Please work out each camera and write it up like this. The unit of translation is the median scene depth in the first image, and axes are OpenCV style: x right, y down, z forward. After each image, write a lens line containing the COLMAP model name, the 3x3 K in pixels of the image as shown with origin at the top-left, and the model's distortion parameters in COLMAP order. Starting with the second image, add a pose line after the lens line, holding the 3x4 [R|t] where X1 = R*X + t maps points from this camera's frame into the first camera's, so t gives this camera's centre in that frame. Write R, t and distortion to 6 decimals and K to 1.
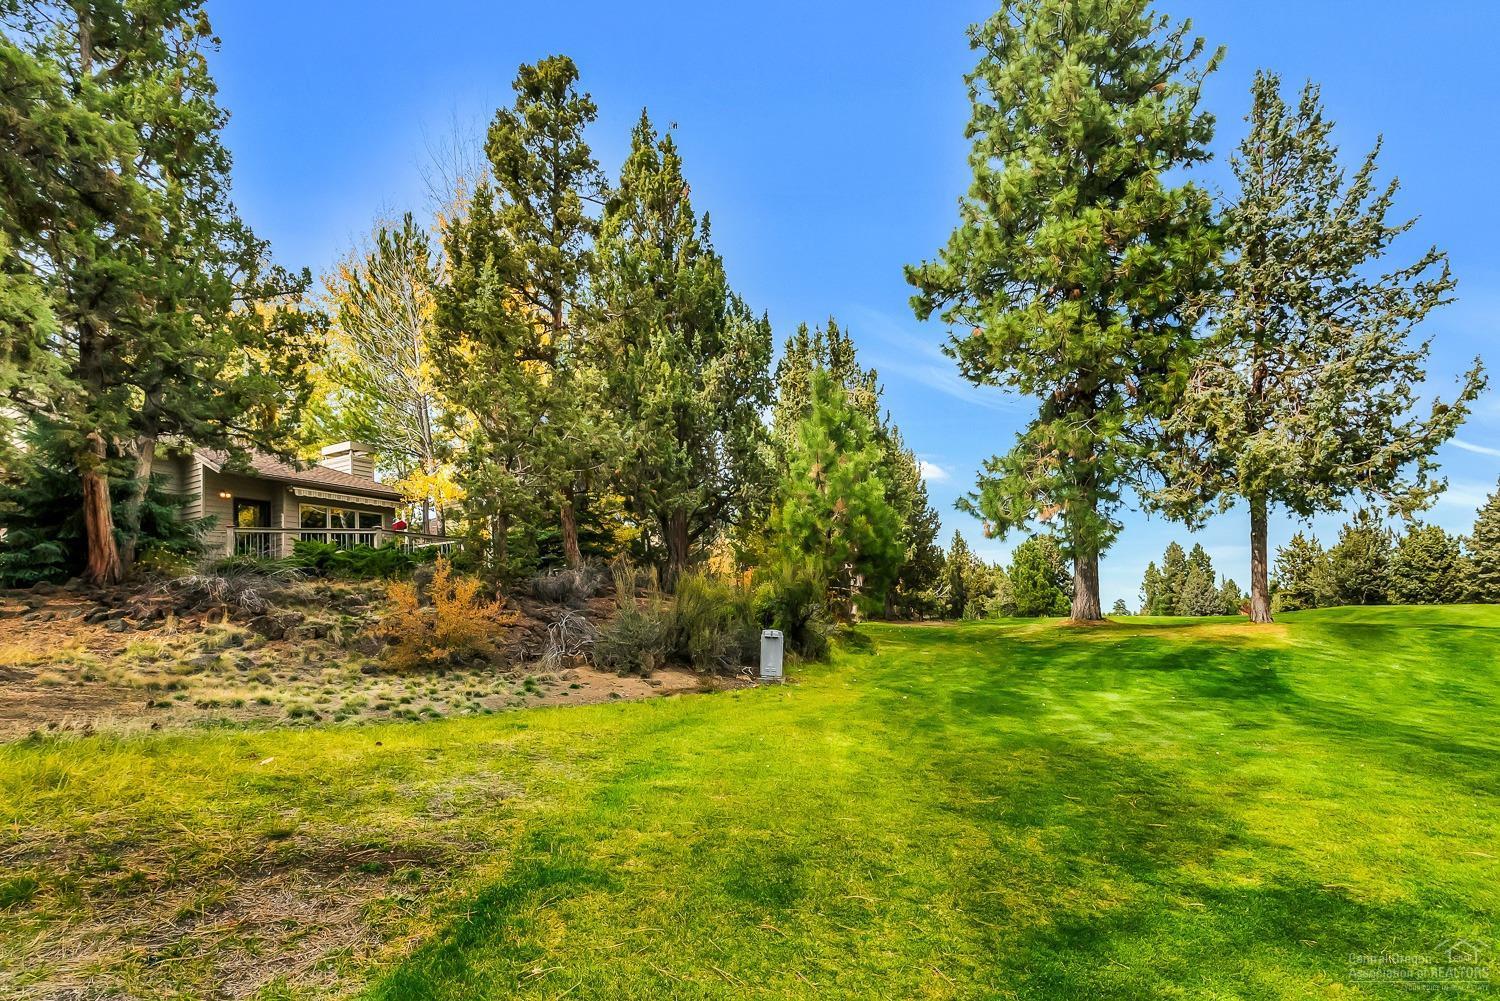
lens RADIAL K [[726.4, 0, 748.2], [0, 726.4, 537.3], [0, 0, 1]] dist [0.000036, -0.011760]
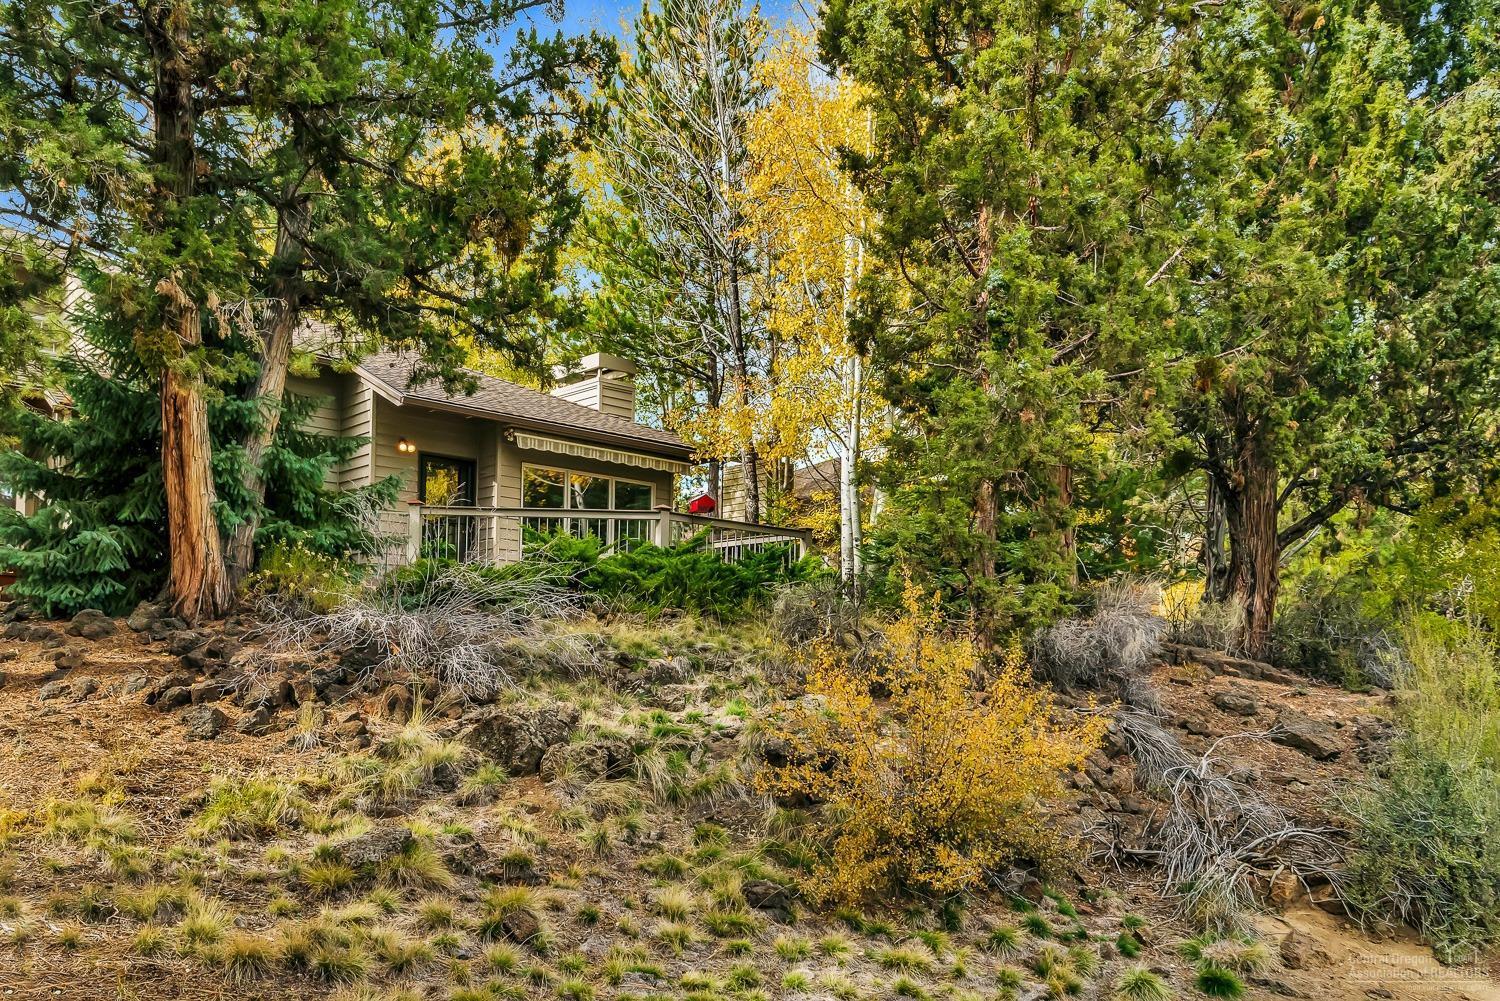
lens RADIAL K [[1195.2, 0, 750.0], [0, 1195.2, 500.5], [0, 0, 1]] dist [-0.000155, -0.001650]
pose [[0.944549, 0.004364, -0.328343, -0.281805], [-0.013276, 0.999602, -0.024904, 0.002068], [0.328103, 0.027882, 0.944230, 0.364374]]
